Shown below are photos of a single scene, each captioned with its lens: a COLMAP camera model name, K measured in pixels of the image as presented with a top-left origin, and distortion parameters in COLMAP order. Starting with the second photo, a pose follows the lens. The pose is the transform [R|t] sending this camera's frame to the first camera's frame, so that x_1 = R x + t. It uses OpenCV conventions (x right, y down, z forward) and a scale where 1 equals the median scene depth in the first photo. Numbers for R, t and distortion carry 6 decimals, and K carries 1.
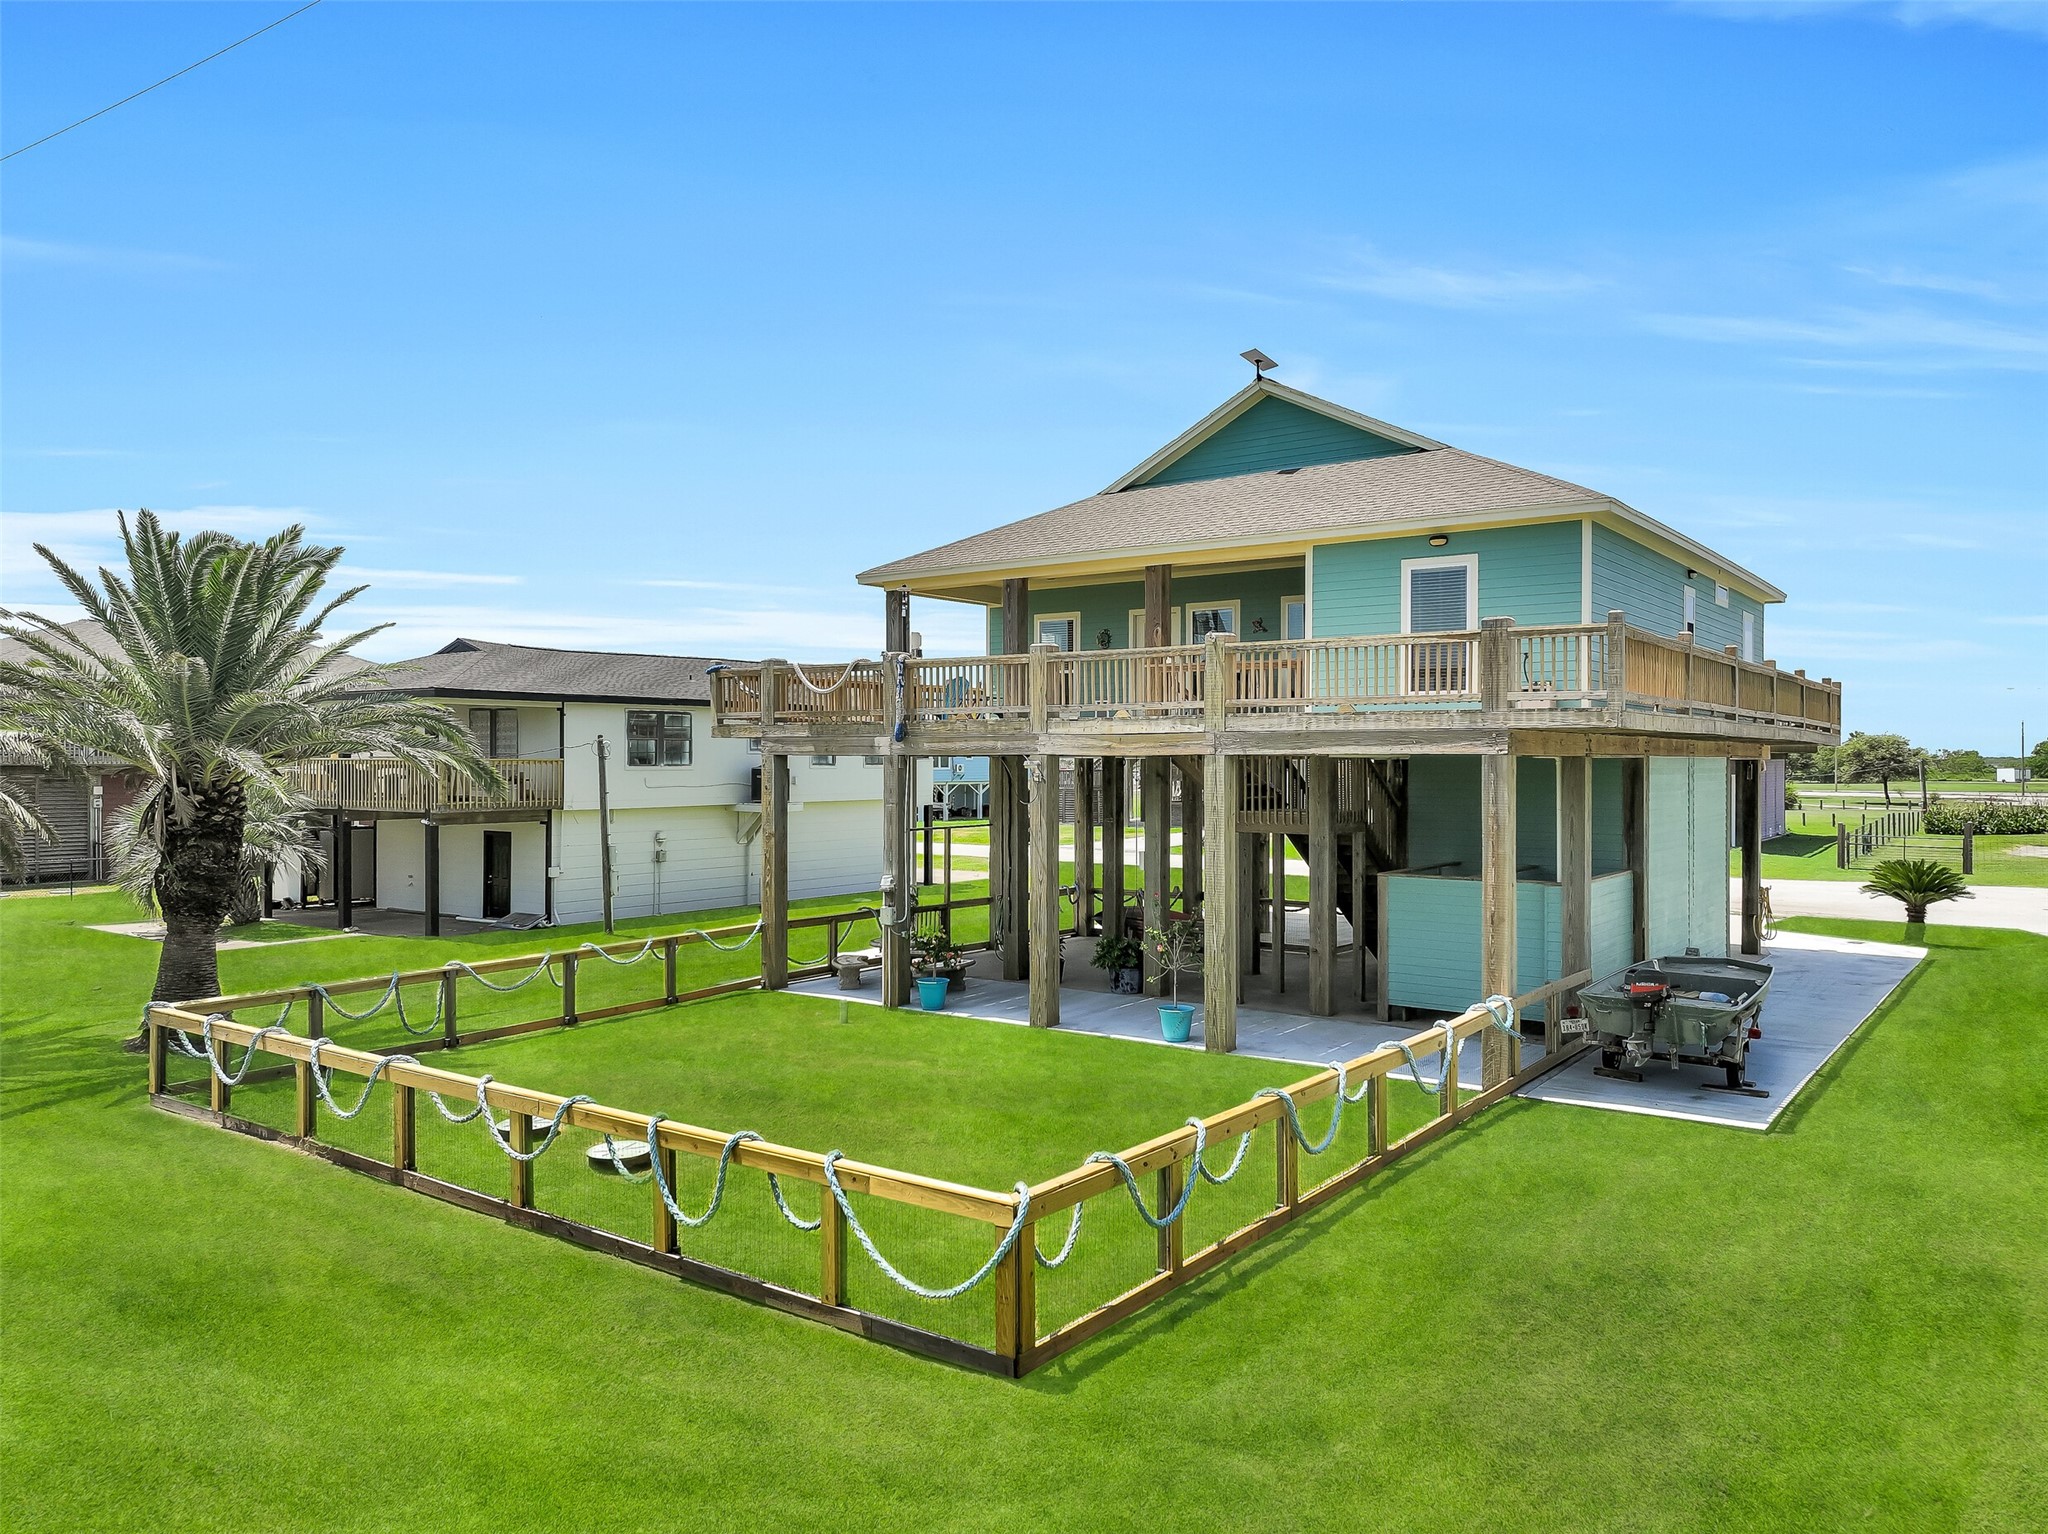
lens RADIAL K [[1437.5, 0, 1014.0], [0, 1437.5, 769.1], [0, 0, 1]] dist [-0.013162, 0.006173]
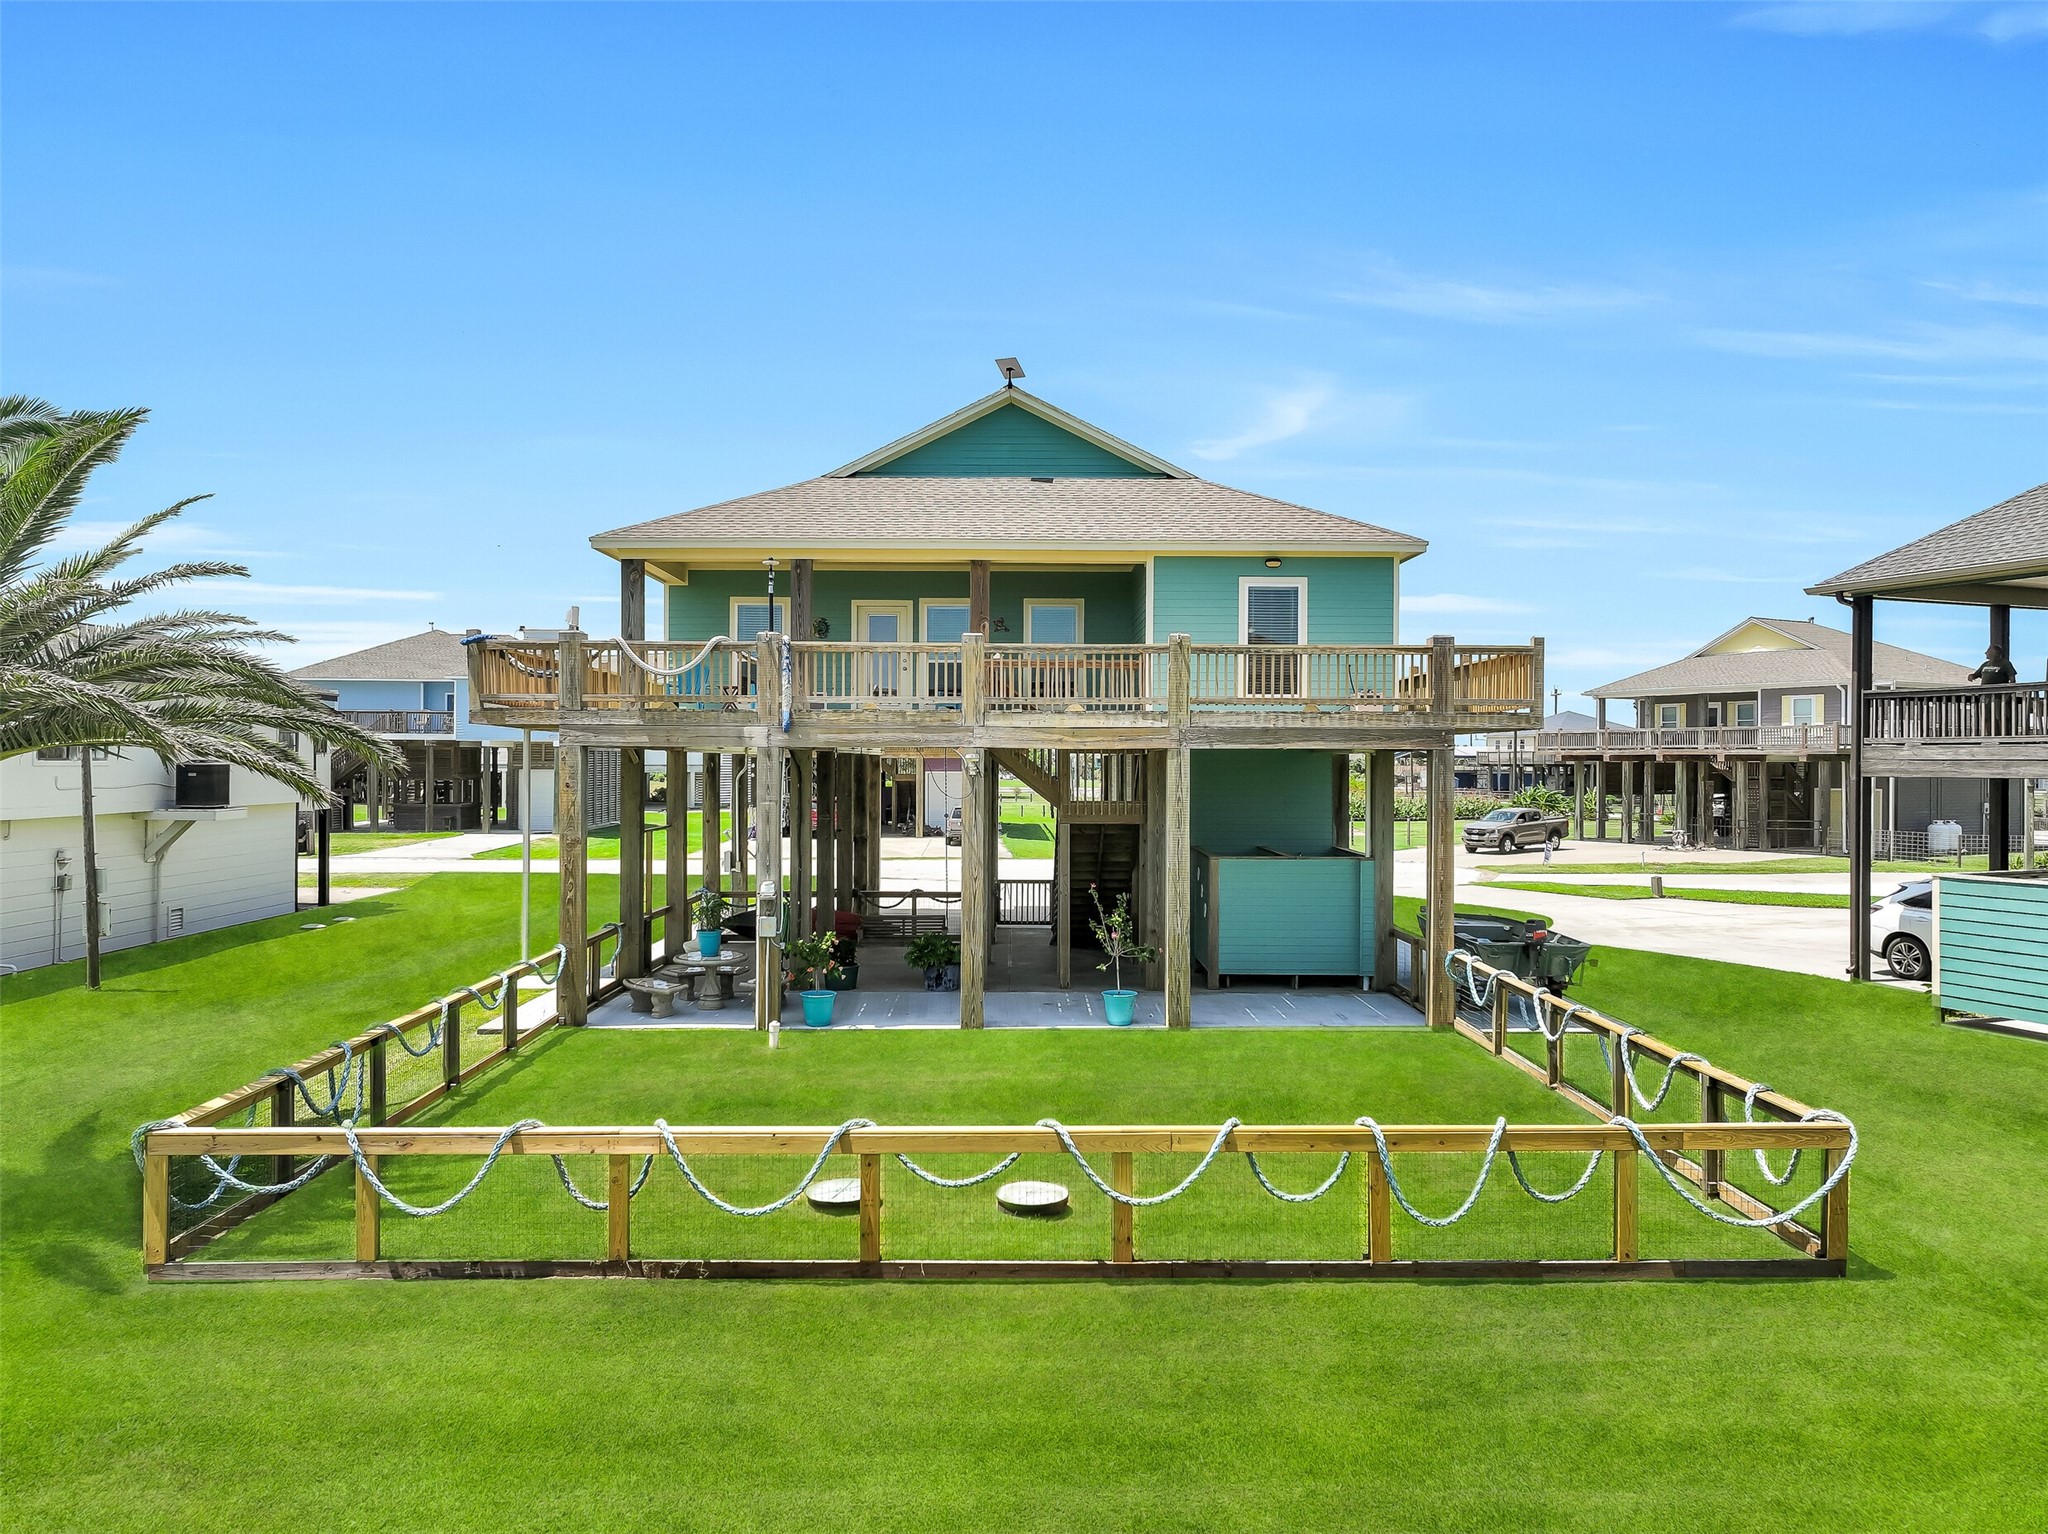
lens RADIAL K [[1437.5, 0, 1015.5], [0, 1437.5, 775.1], [0, 0, 1]] dist [-0.013162, 0.006173]
pose [[0.803116, -0.001909, 0.595820, -0.520353], [0.000730, 0.999997, 0.002219, 0.006182], [-0.595823, -0.001347, 0.803115, 0.197051]]
